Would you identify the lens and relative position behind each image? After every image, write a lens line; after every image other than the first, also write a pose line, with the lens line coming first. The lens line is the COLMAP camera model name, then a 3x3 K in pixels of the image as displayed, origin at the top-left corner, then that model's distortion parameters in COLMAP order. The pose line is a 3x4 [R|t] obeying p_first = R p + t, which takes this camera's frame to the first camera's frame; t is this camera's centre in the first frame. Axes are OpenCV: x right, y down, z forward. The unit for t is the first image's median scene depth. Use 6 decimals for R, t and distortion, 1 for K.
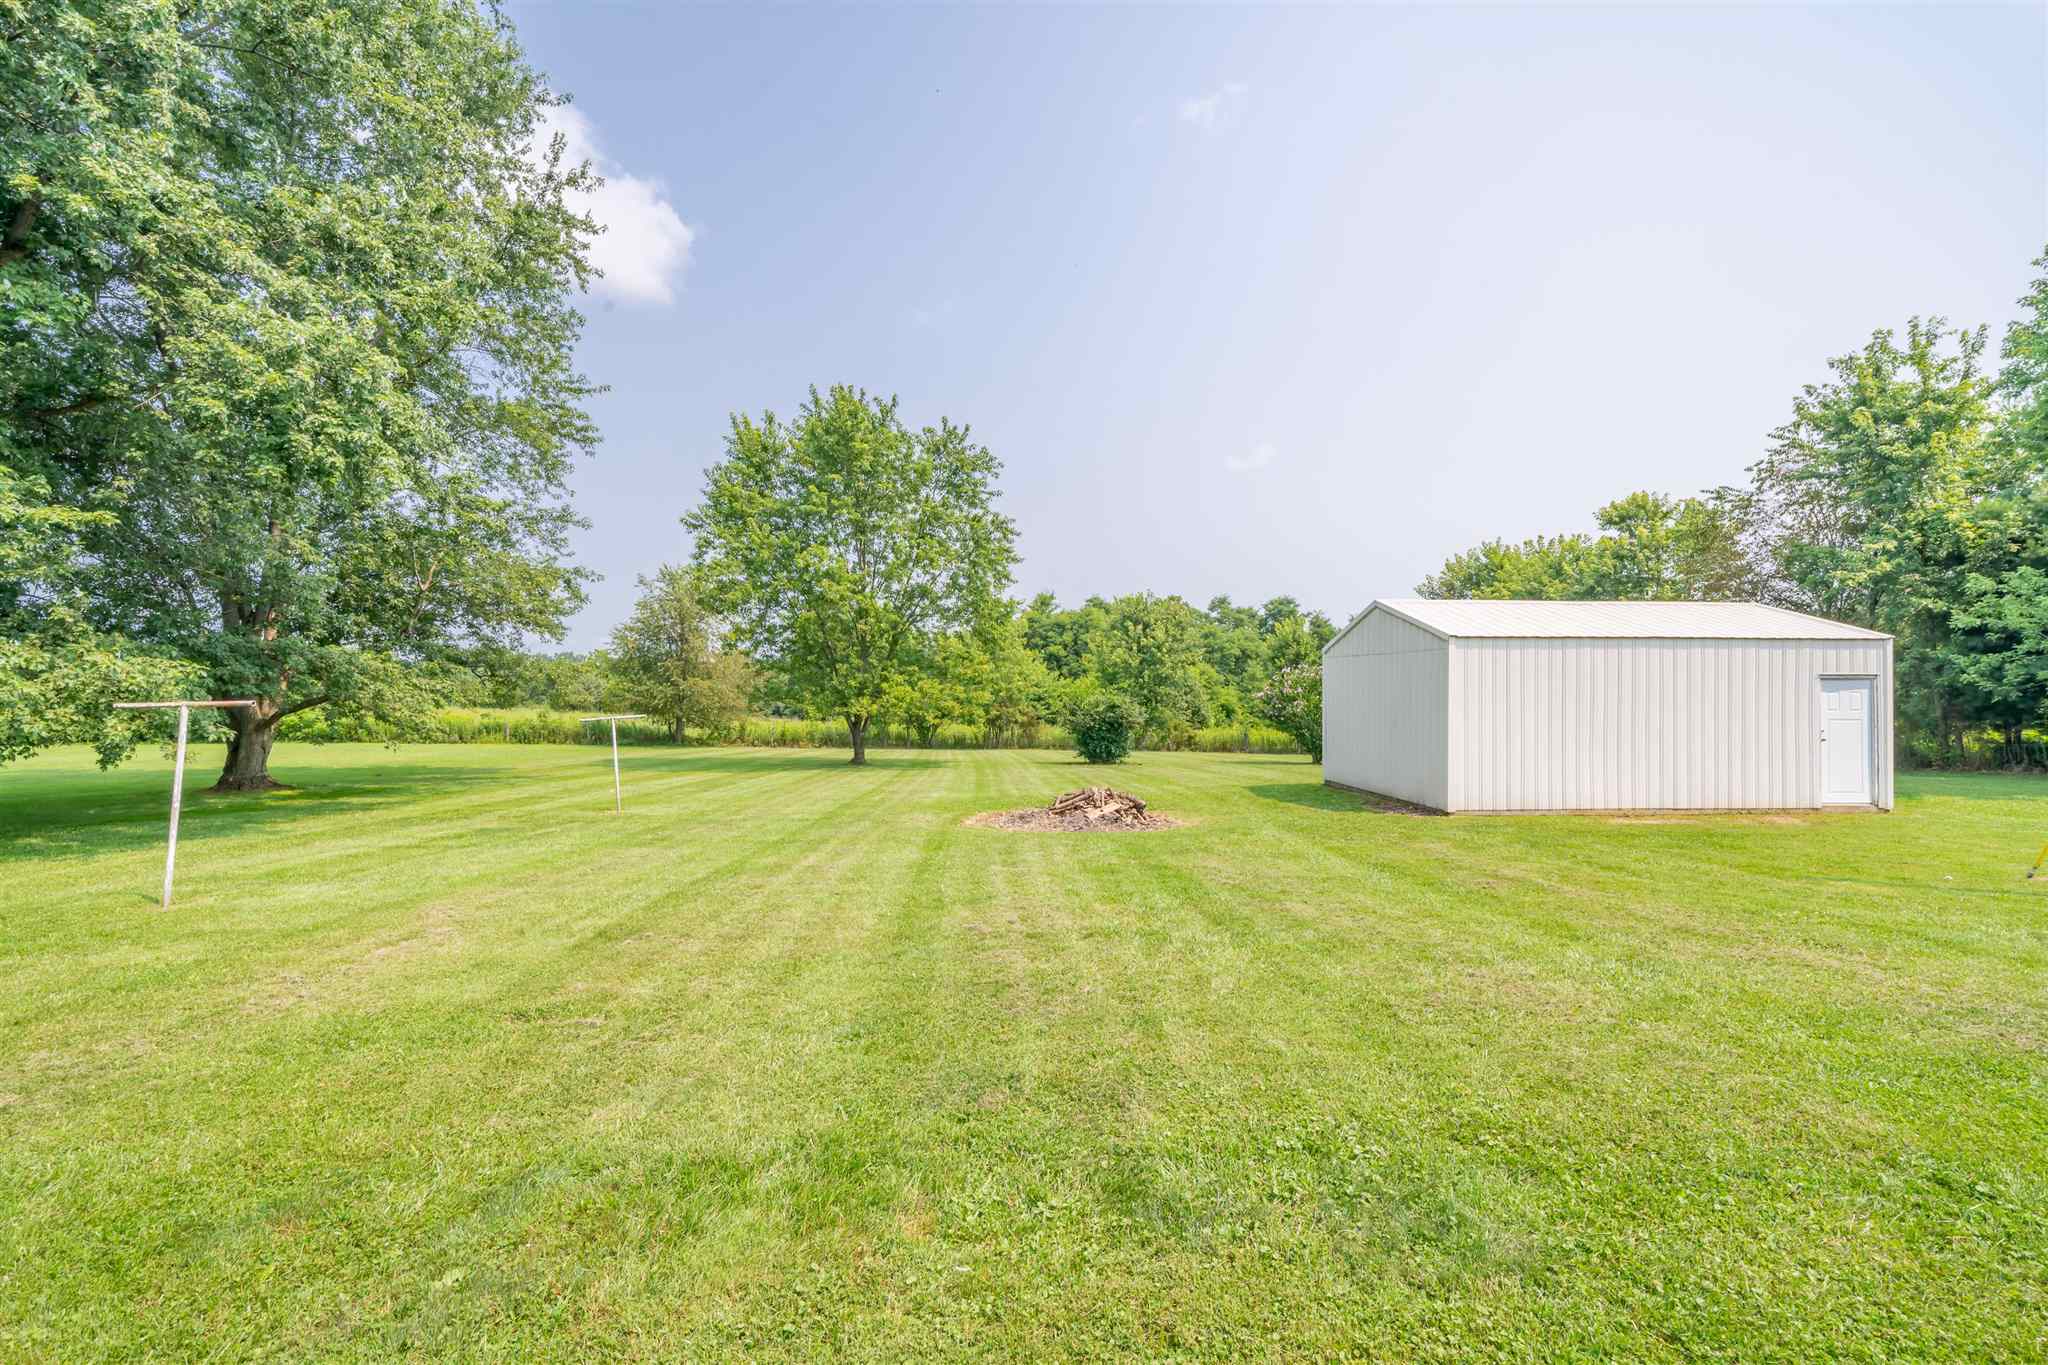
lens RADIAL K [[879.2, 0, 1016.7], [0, 879.2, 692.5], [0, 0, 1]] dist [-0.003110, -0.000710]
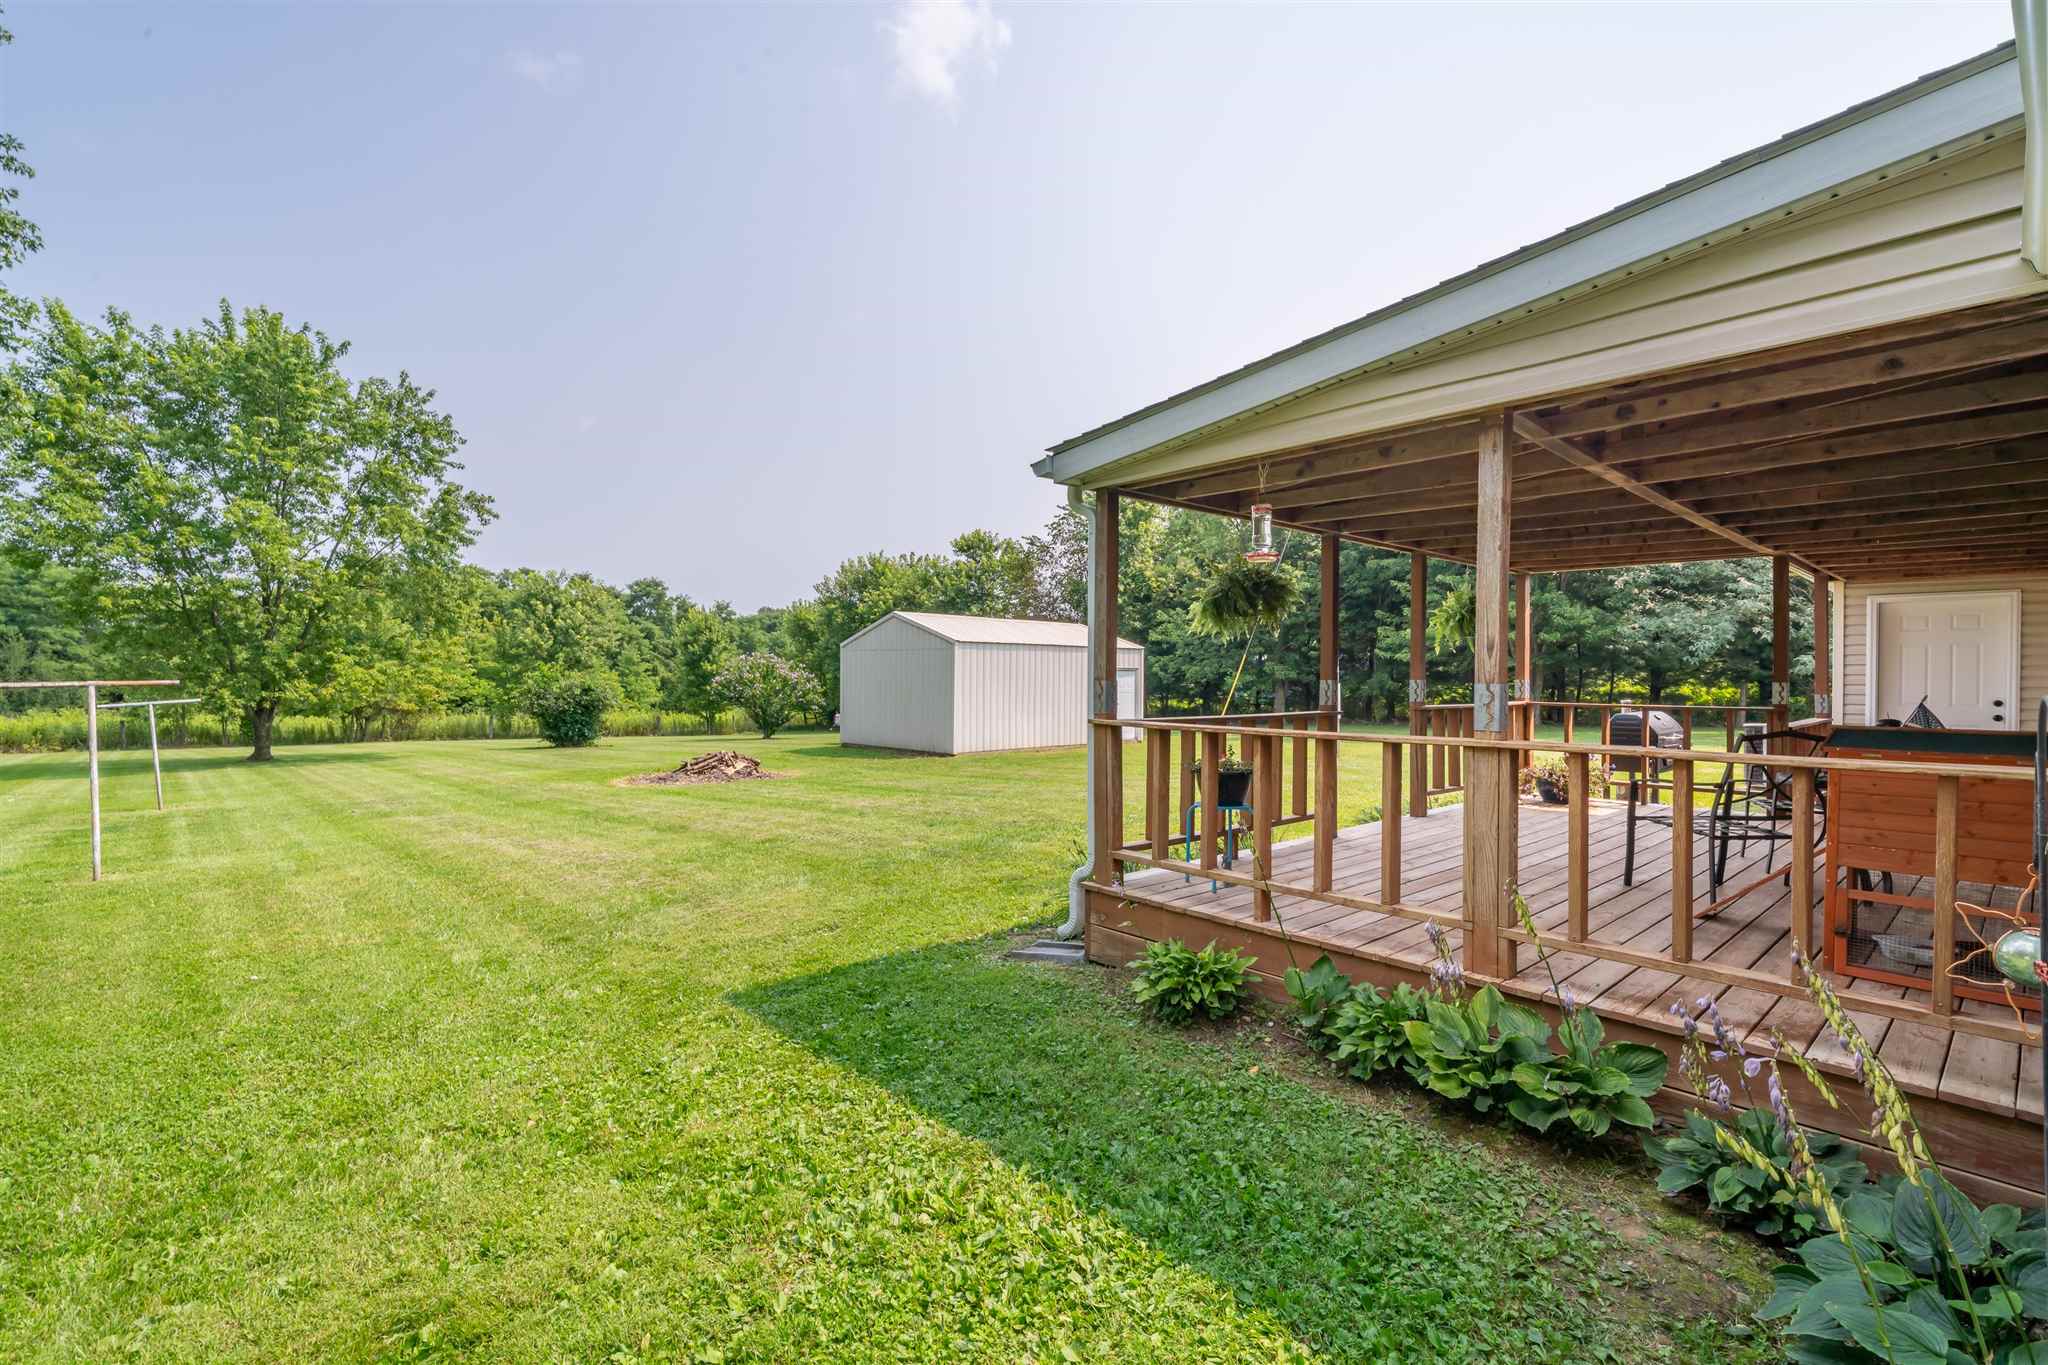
lens RADIAL K [[905.4, 0, 1023.9], [0, 905.4, 687.2], [0, 0, 1]] dist [-0.000241, 0.000126]
pose [[0.752348, -0.004224, 0.658752, -0.199377], [-0.003559, 0.999939, 0.010477, 0.000109], [-0.658756, -0.010227, 0.752287, -0.122025]]
